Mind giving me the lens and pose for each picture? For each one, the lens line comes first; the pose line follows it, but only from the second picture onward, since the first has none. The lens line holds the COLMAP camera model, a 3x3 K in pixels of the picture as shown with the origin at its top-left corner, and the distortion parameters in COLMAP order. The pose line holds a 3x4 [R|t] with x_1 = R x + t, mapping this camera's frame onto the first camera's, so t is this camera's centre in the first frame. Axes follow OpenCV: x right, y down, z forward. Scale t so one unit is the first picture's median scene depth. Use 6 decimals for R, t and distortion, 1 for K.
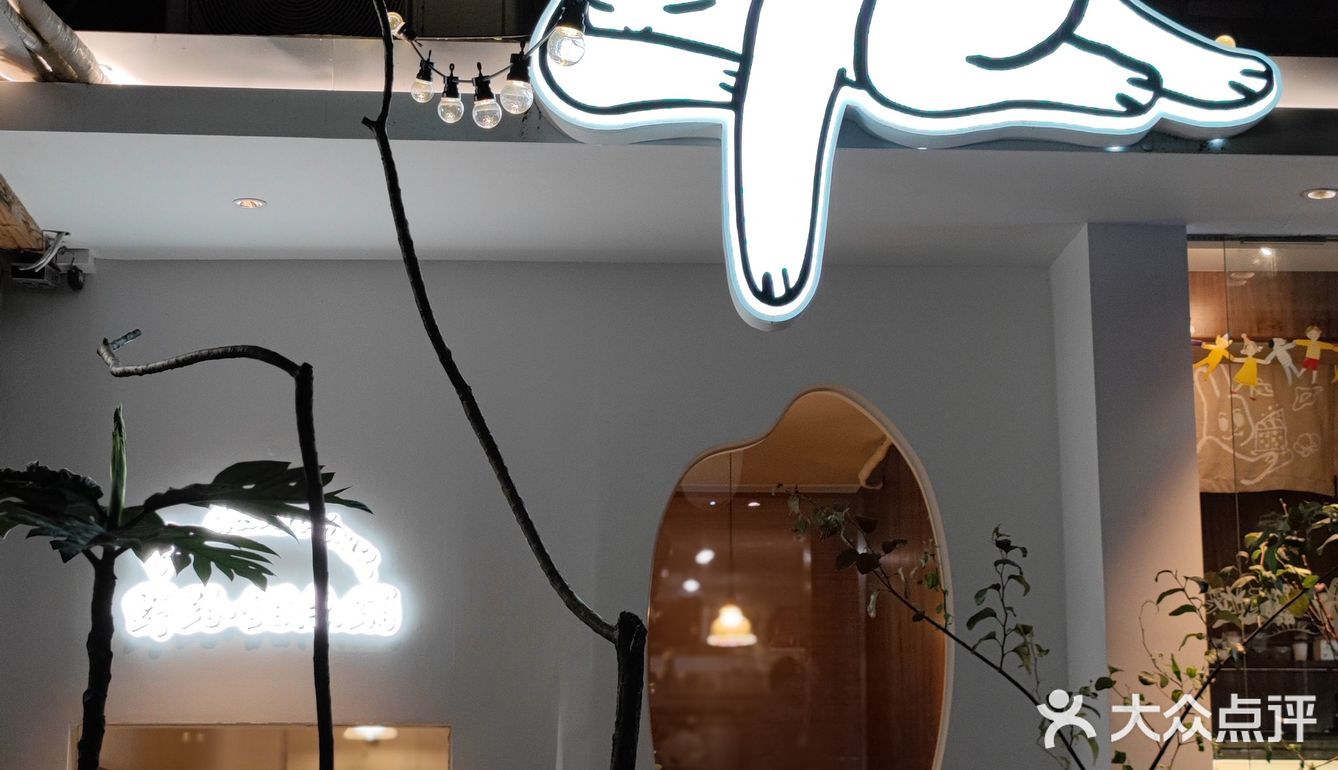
lens RADIAL K [[2340.7, 0, 669.0], [0, 2340.7, 385.0], [0, 0, 1]] dist [0.126100, -0.047366]
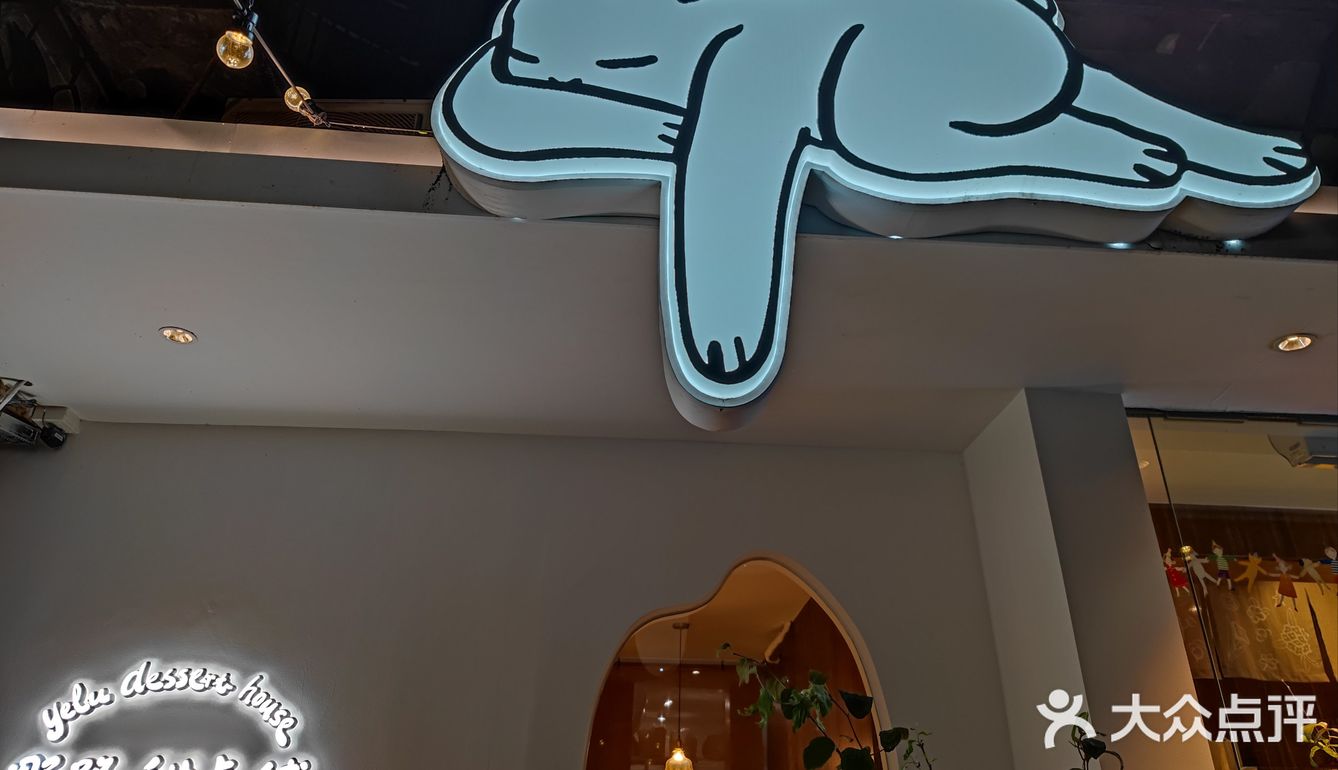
lens RADIAL K [[890.2, 0, 676.9], [0, 890.2, 369.6], [0, 0, 1]] dist [0.049510, -0.001721]
pose [[0.999727, 0.022700, 0.005550, 0.027720], [-0.020347, 0.962363, -0.271003, 0.036744], [-0.011493, 0.270816, 0.962562, 0.711762]]
